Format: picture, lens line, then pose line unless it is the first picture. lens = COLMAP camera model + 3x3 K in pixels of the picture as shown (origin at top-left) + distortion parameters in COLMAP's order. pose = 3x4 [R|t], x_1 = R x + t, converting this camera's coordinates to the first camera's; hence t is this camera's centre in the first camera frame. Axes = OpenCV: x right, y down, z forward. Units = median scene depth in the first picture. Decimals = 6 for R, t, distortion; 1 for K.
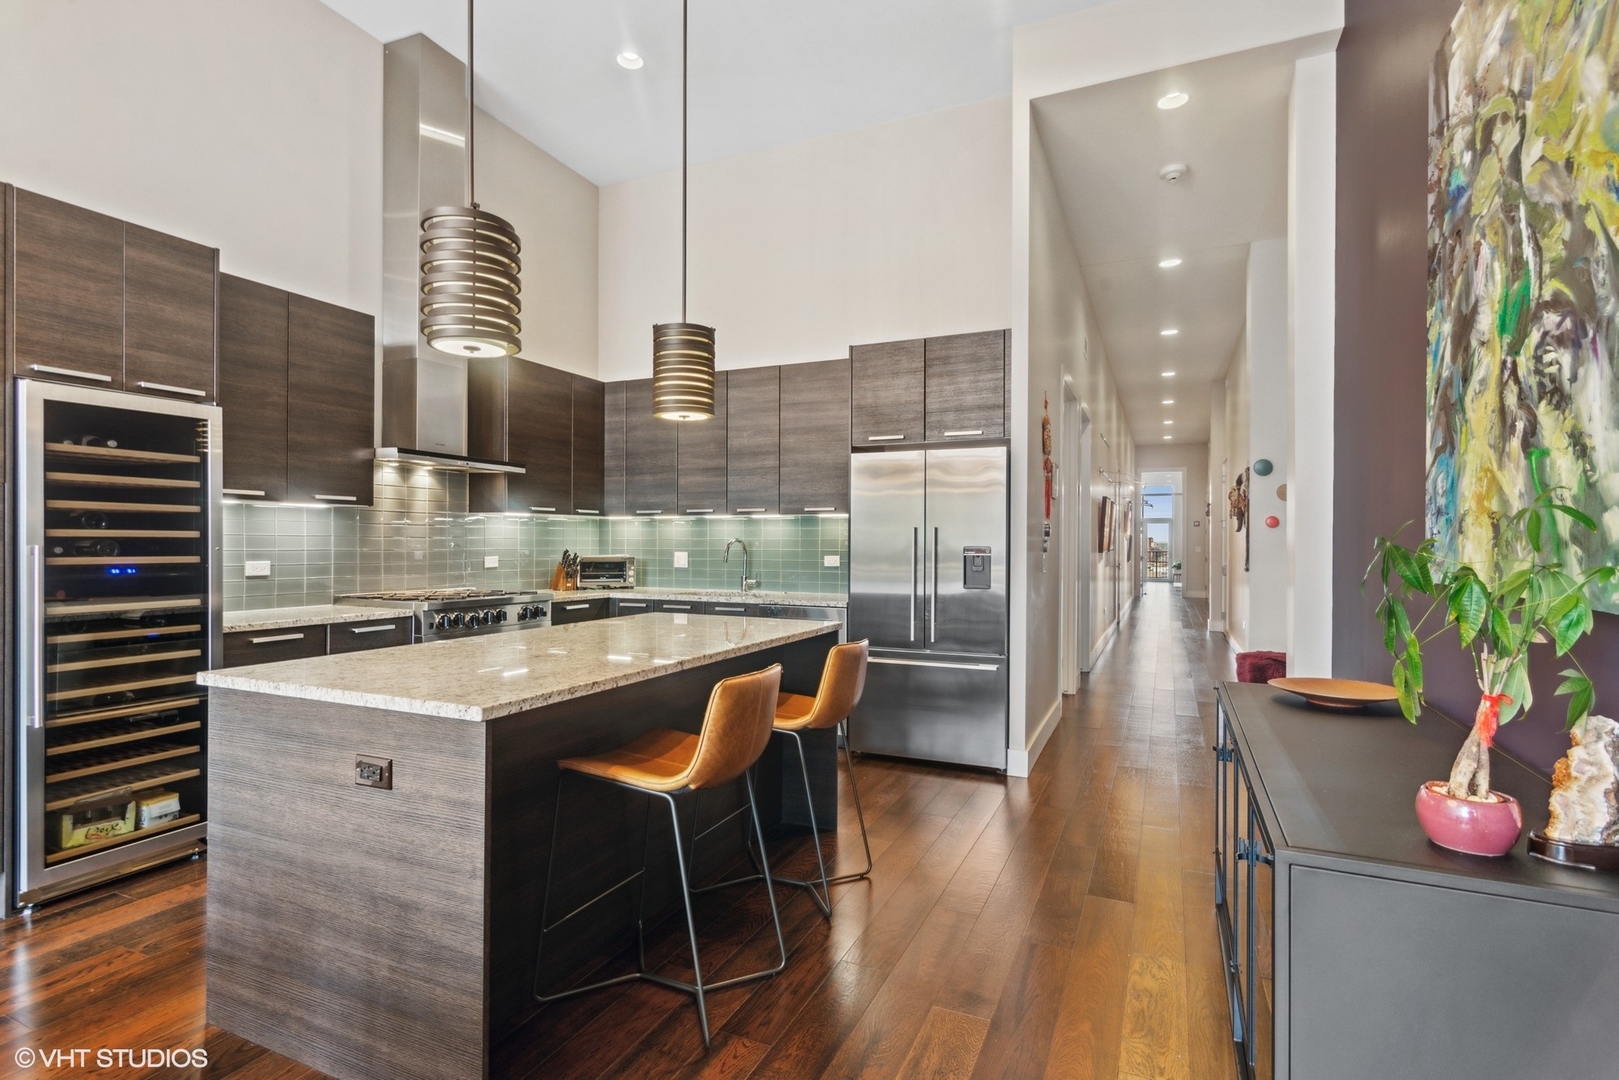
lens RADIAL K [[776.8, 0, 793.7], [0, 776.8, 546.3], [0, 0, 1]] dist [-0.000029, -0.000073]
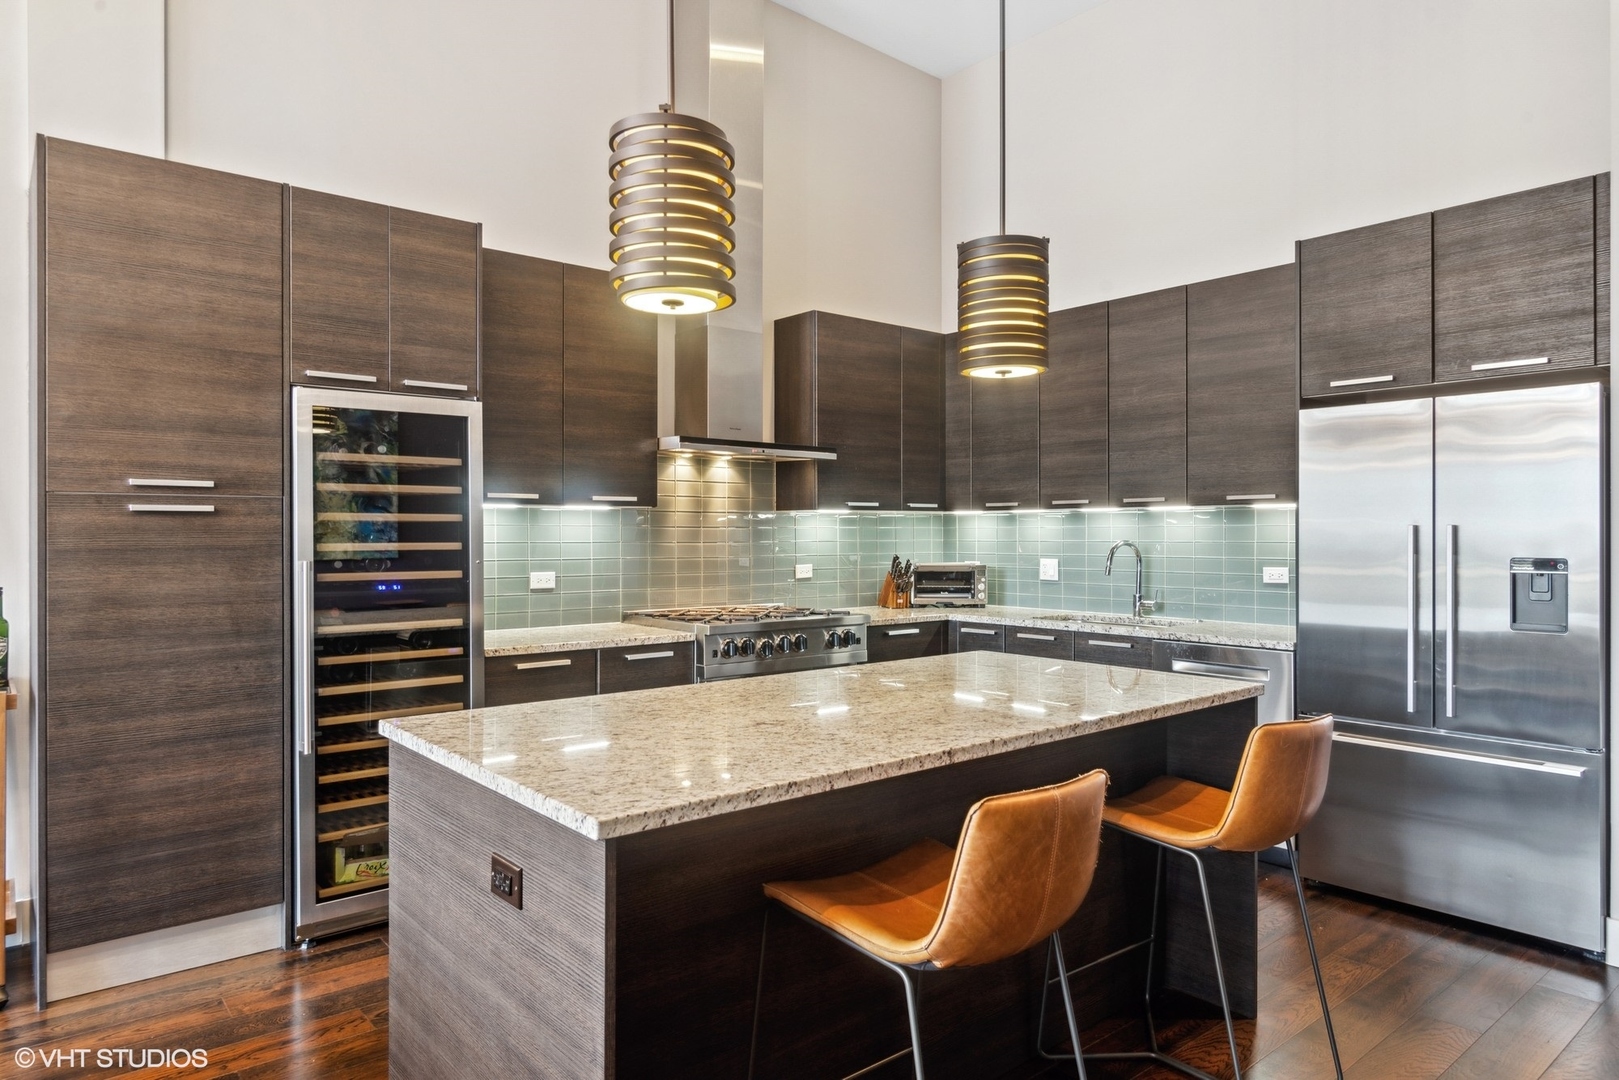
lens RADIAL K [[977.7, 0, 806.3], [0, 977.7, 536.1], [0, 0, 1]] dist [-0.000497, 0.000030]
pose [[0.906521, -0.005769, -0.422121, 0.063481], [0.003967, 0.999979, -0.005146, -0.018462], [0.422142, 0.002990, 0.906525, 0.143202]]
